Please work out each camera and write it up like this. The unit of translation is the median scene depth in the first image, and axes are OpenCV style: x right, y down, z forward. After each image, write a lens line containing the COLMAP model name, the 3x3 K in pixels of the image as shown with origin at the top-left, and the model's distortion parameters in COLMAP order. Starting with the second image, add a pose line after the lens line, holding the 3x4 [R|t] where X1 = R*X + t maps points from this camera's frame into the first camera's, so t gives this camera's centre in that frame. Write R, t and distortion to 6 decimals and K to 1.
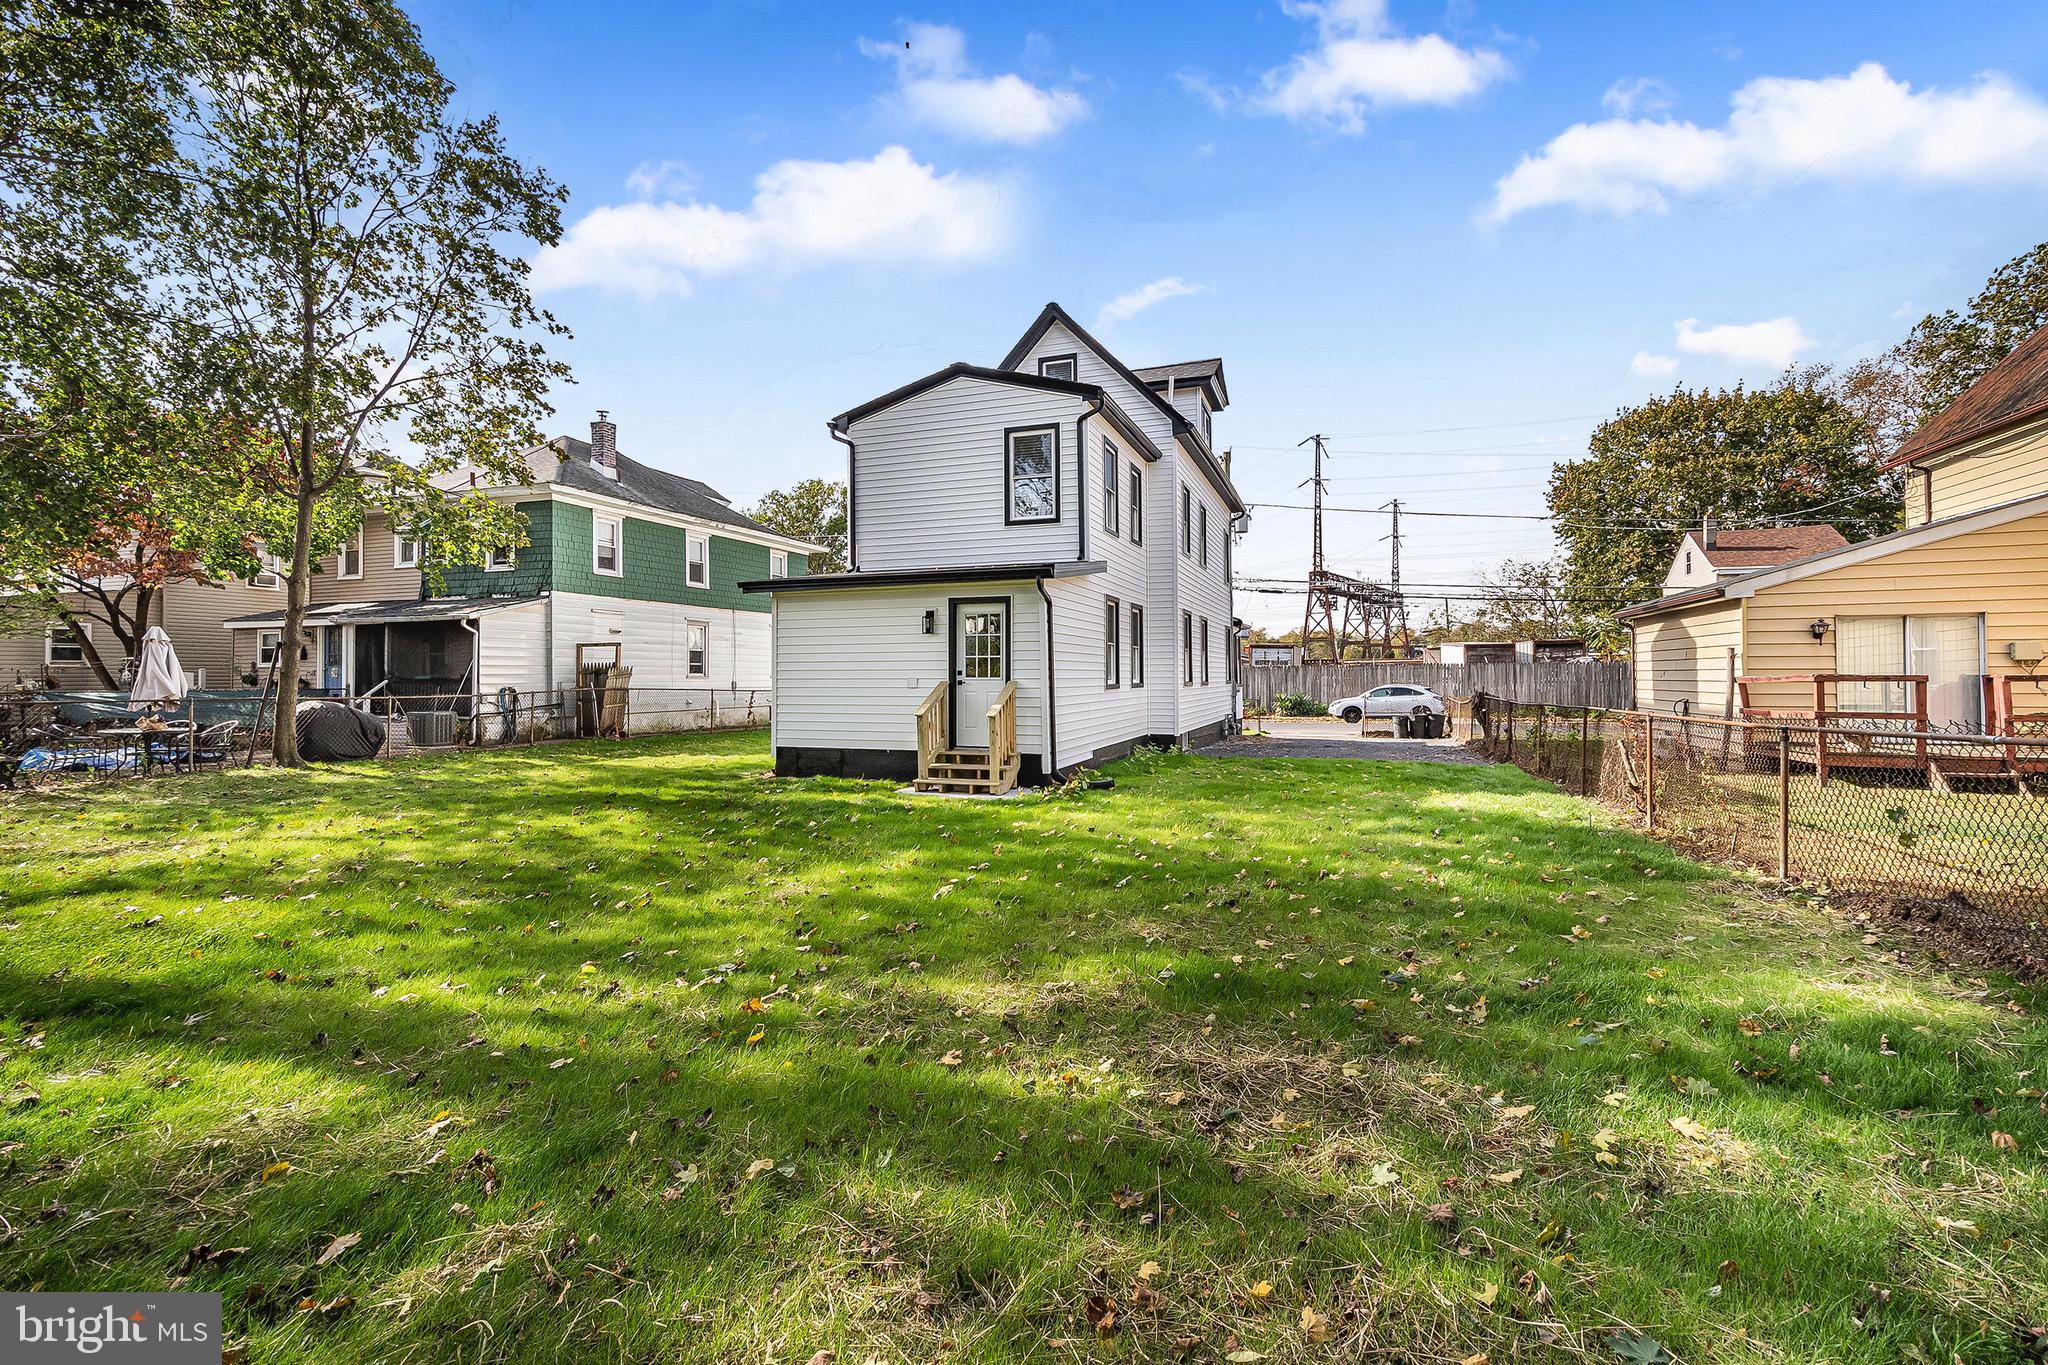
lens RADIAL K [[896.1, 0, 1018.5], [0, 896.1, 668.8], [0, 0, 1]] dist [0.008395, -0.000346]
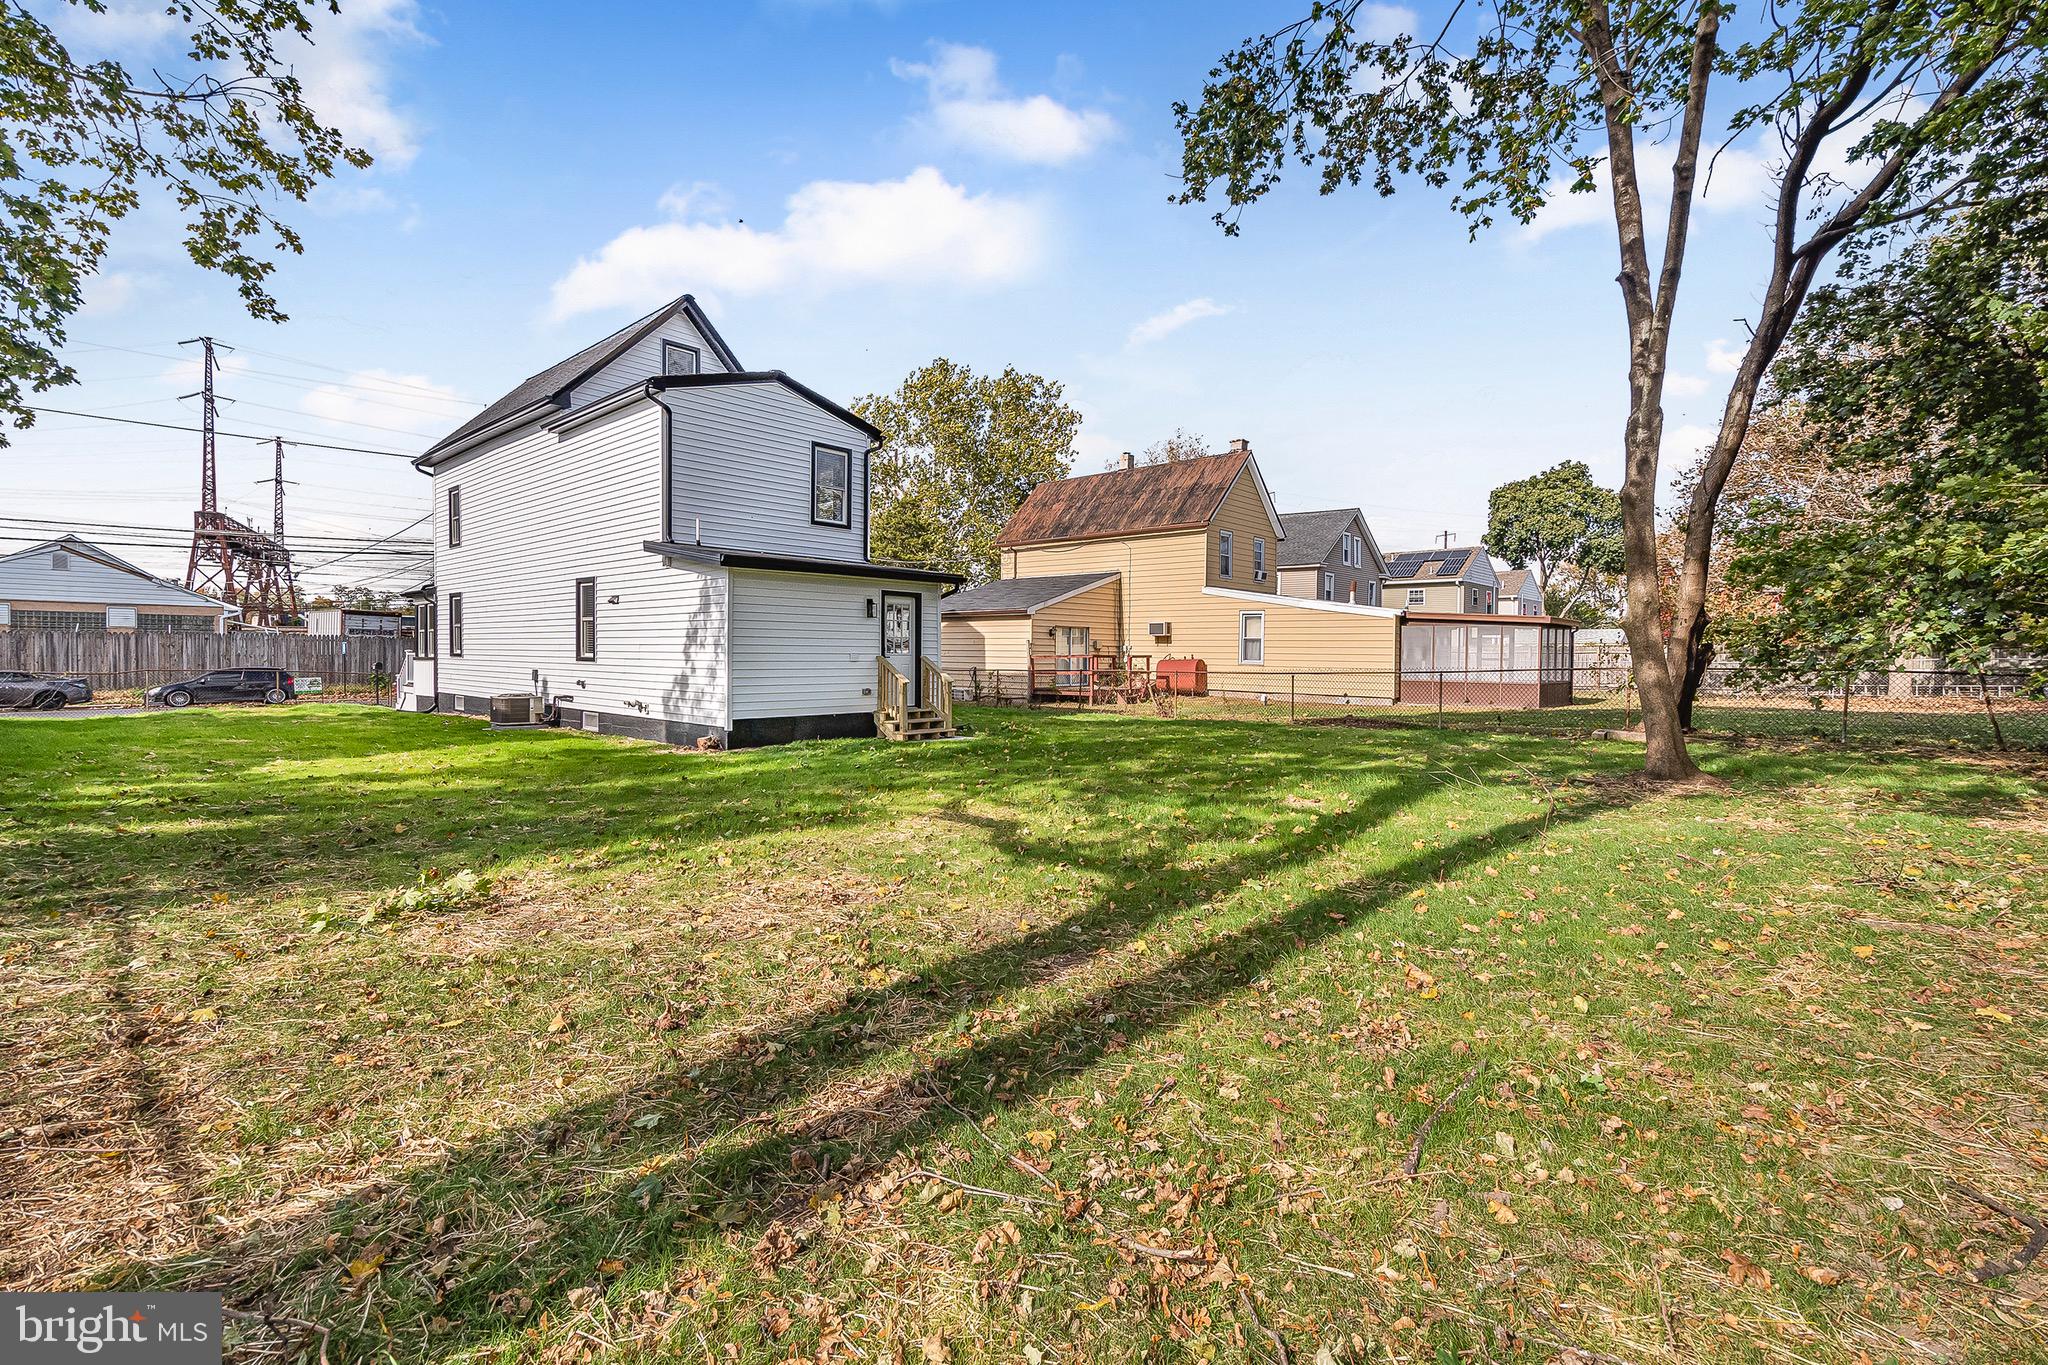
lens RADIAL K [[896.1, 0, 1018.5], [0, 896.1, 668.8], [0, 0, 1]] dist [0.008395, -0.000346]
pose [[0.381951, -0.010018, 0.924128, -1.034130], [-0.018529, 0.999657, 0.018495, 0.004242], [-0.923997, -0.024187, 0.381635, 0.300954]]
